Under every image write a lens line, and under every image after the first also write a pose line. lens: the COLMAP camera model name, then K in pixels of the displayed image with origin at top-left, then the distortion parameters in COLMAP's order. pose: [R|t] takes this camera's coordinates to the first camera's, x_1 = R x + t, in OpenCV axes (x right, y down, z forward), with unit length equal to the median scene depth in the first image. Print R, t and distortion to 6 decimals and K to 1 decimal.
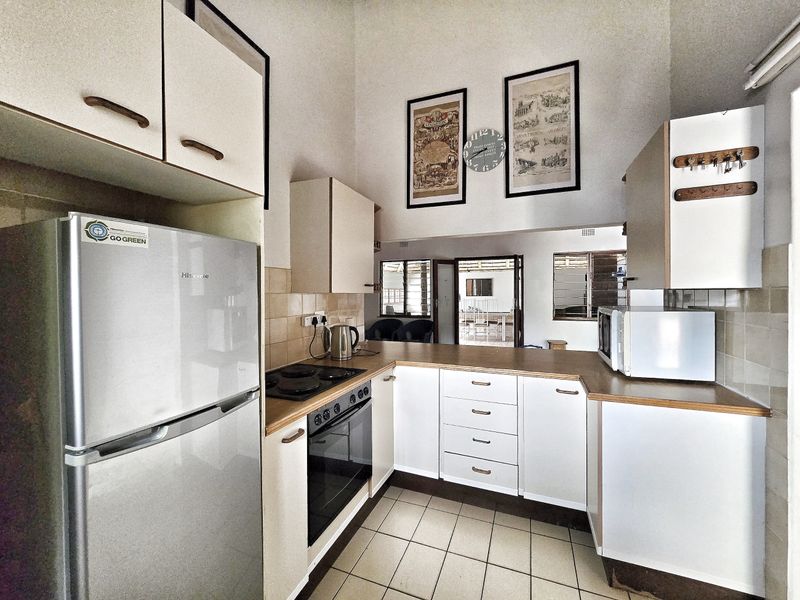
lens RADIAL K [[333.1, 0, 400.0], [0, 333.1, 300.0], [0, 0, 1]] dist [-0.003734, -0.000303]
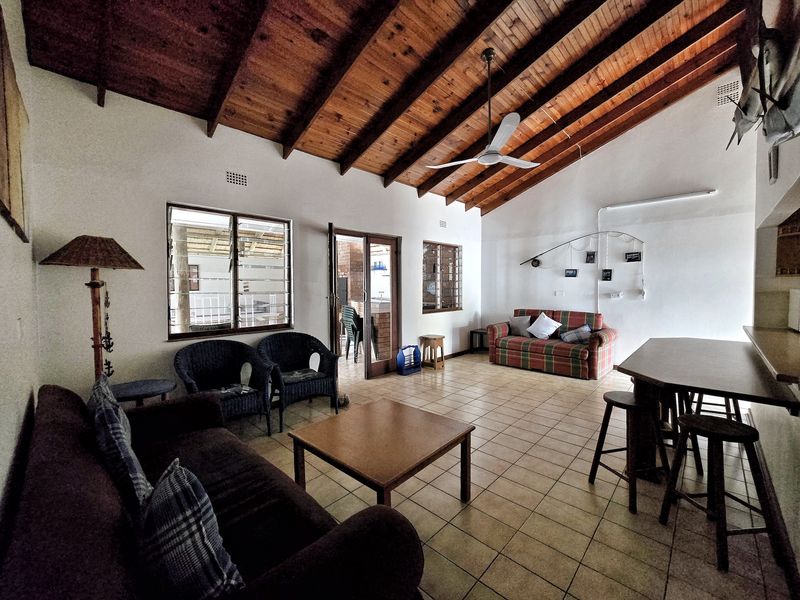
lens RADIAL K [[333.1, 0, 400.0], [0, 333.1, 300.0], [0, 0, 1]] dist [-0.003734, -0.000303]
pose [[0.359787, -0.036517, 0.932320, -0.359291], [0.009731, 0.999326, 0.035386, -0.009603], [-0.932984, -0.003659, 0.359900, 0.658799]]
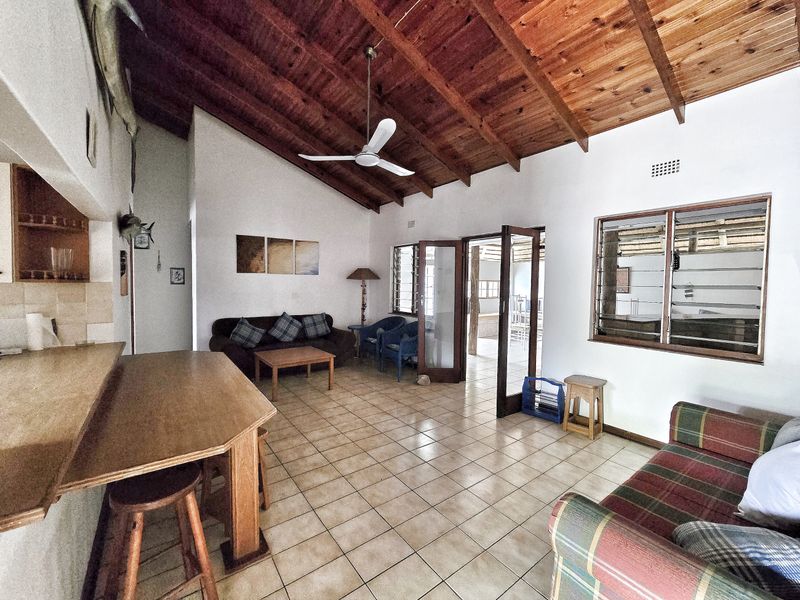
lens RADIAL K [[333.1, 0, 400.0], [0, 333.1, 300.0], [0, 0, 1]] dist [-0.003734, -0.000303]
pose [[0.849342, 0.042305, -0.526145, 0.432437], [-0.021318, 0.998719, 0.045890, -0.022292], [0.527413, -0.027760, 0.849155, 0.335675]]
